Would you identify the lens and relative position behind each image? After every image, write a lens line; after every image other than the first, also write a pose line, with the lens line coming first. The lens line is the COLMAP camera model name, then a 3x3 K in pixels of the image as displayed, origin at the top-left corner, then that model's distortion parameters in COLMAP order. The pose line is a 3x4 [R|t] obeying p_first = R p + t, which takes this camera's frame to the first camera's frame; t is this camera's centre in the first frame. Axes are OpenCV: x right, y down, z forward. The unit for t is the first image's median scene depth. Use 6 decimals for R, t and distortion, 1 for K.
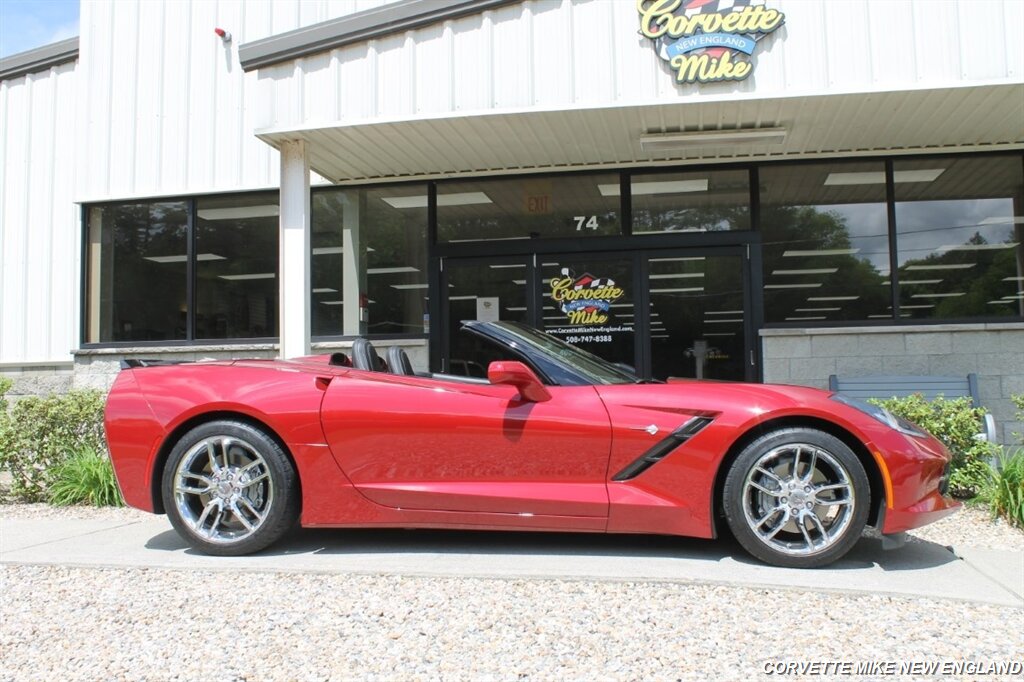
lens RADIAL K [[1071.2, 0, 524.6], [0, 1071.2, 342.4], [0, 0, 1]] dist [-0.070313, 0.000000]
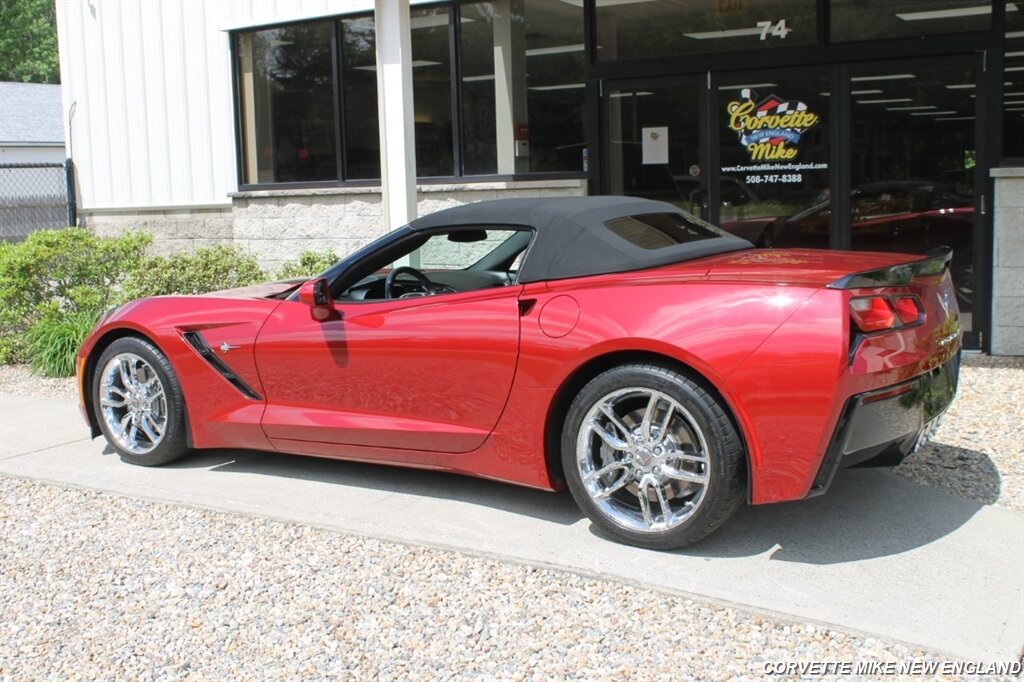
lens RADIAL K [[1239.1, 0, 531.9], [0, 1239.1, 322.1], [0, 0, 1]] dist [-0.039609, 0.000000]
pose [[0.930047, 0.031312, -0.366104, 0.244544], [0.037351, 0.983144, 0.178974, -0.073251], [0.365538, -0.180129, 0.913201, 0.080513]]
